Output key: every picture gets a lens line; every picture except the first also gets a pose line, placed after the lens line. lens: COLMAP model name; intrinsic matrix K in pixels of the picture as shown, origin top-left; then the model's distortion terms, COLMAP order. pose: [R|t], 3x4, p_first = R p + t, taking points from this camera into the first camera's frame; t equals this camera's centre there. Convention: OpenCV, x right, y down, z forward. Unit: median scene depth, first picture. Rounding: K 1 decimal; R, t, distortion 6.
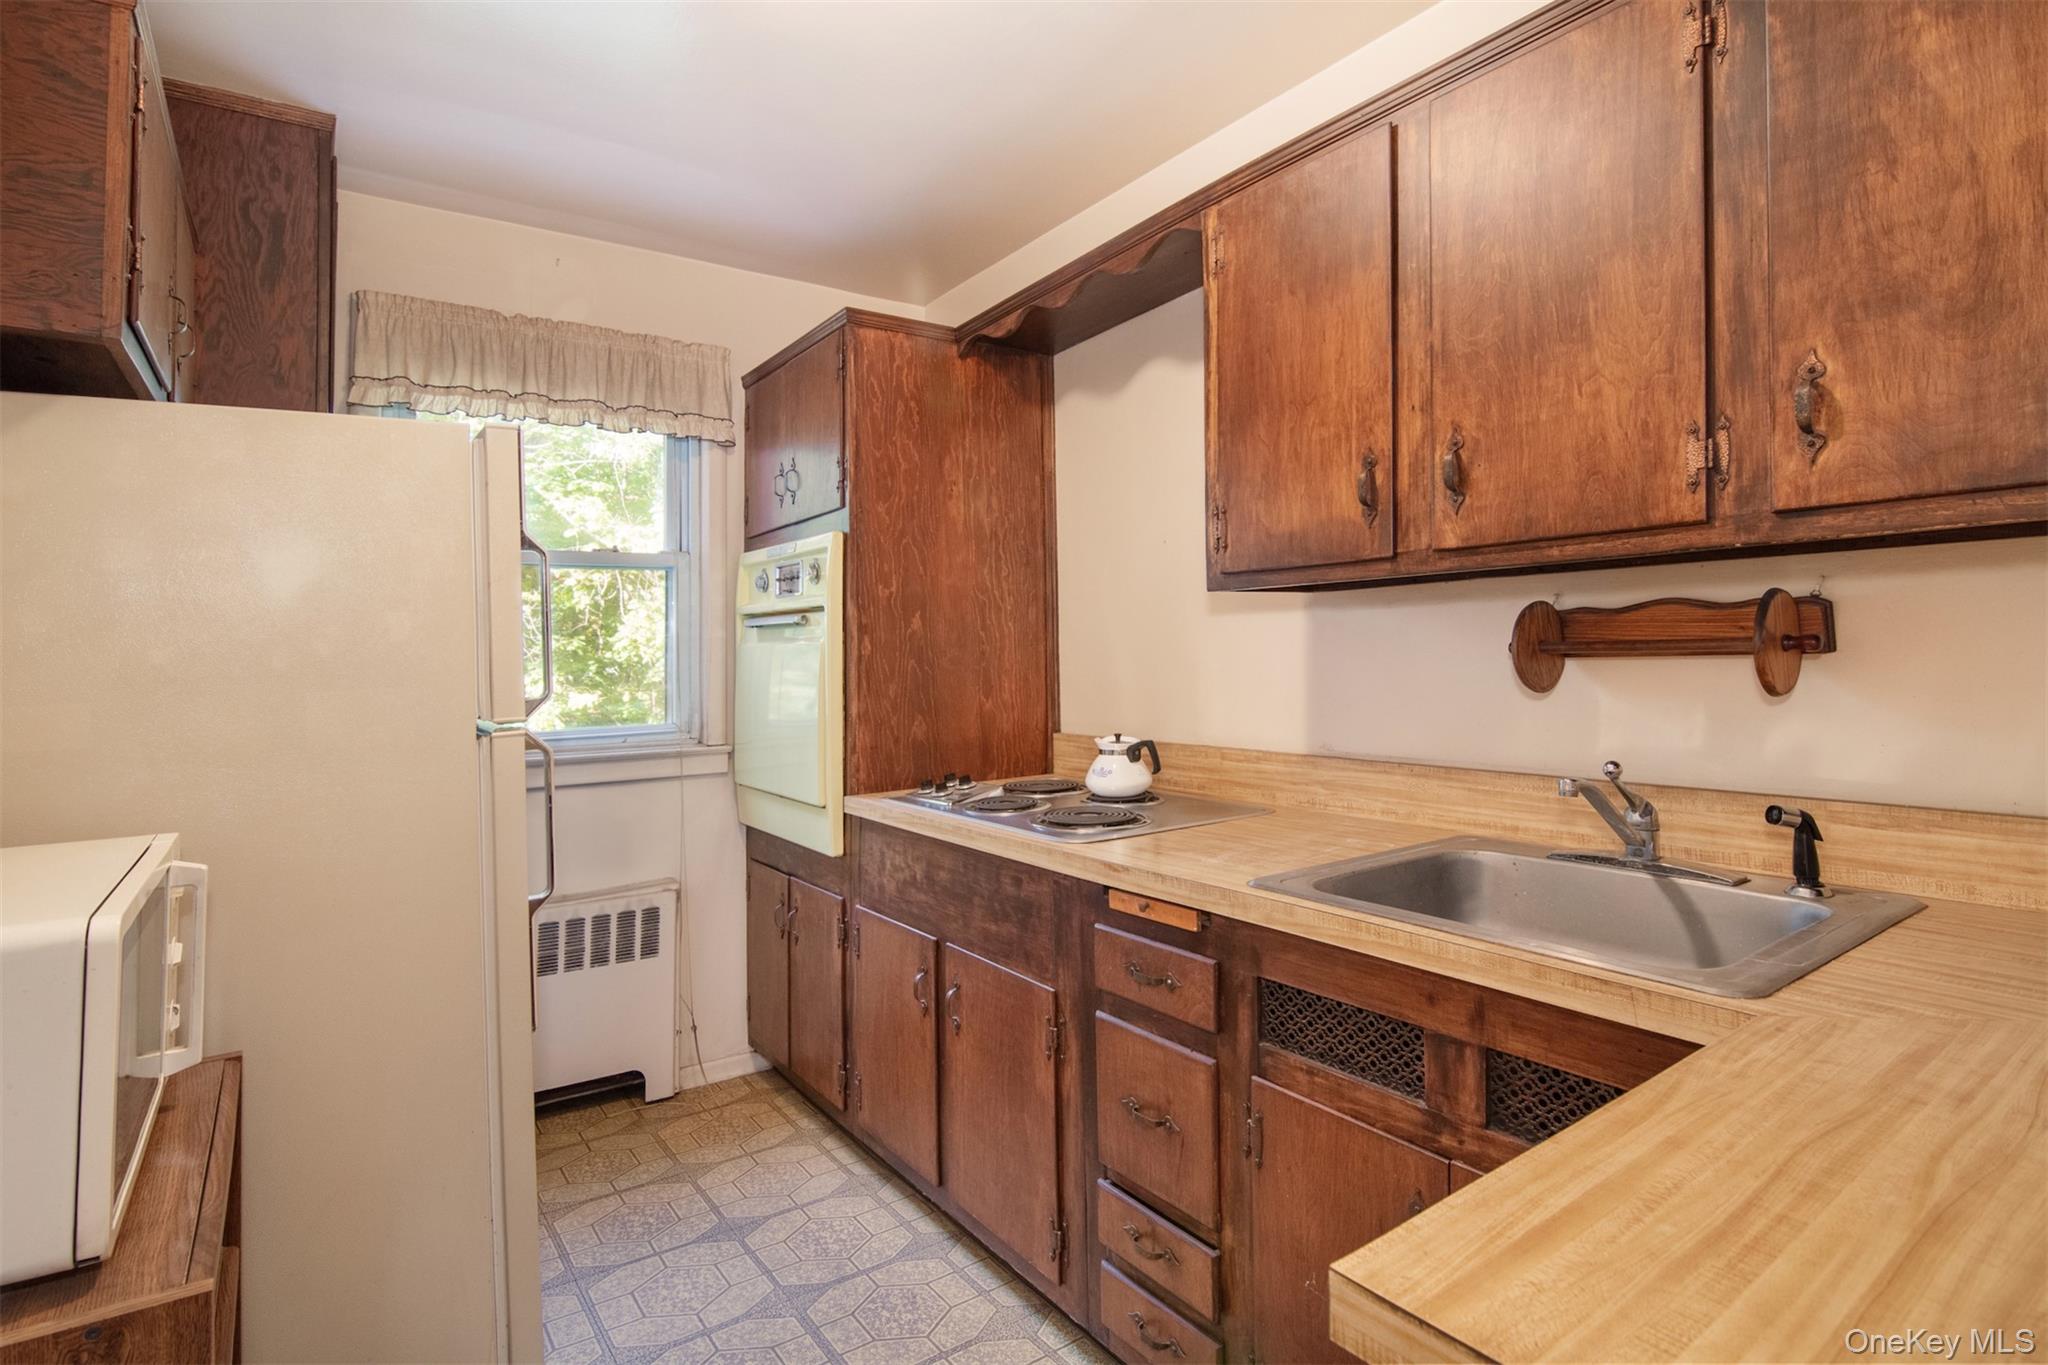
lens RADIAL K [[1005.4, 0, 1017.6], [0, 1005.4, 679.5], [0, 0, 1]] dist [-0.002394, -0.010408]
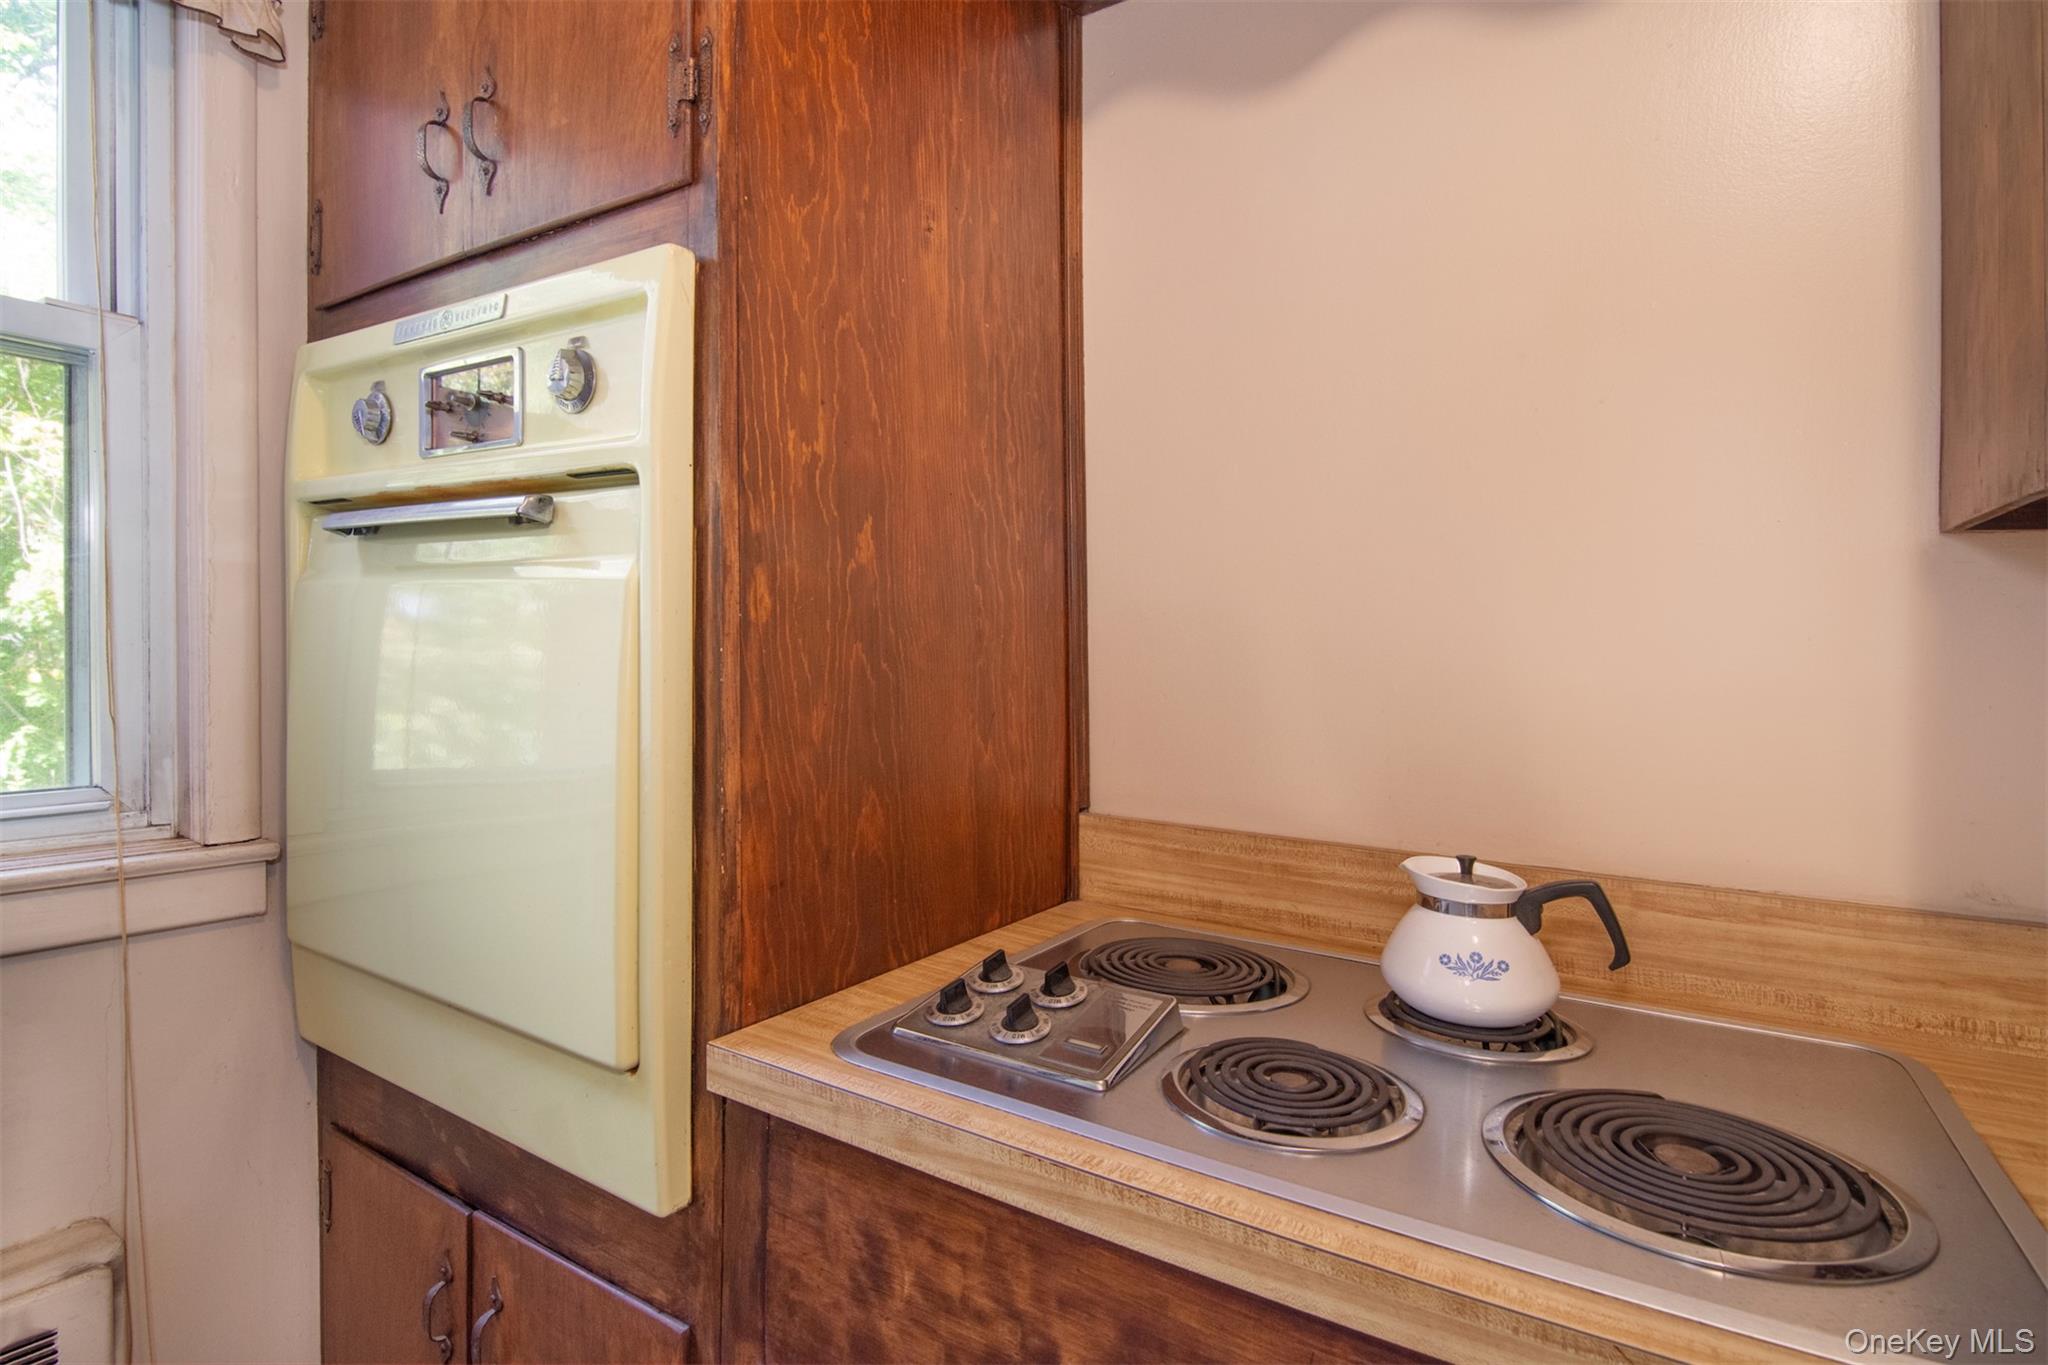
lens RADIAL K [[1033.4, 0, 988.0], [0, 1033.4, 737.5], [0, 0, 1]] dist [-0.016072, -0.000960]
pose [[0.927422, 0.016901, 0.373635, -0.200860], [-0.038184, 0.998037, 0.049634, -0.005122], [-0.372062, -0.060298, 0.926247, 0.609840]]
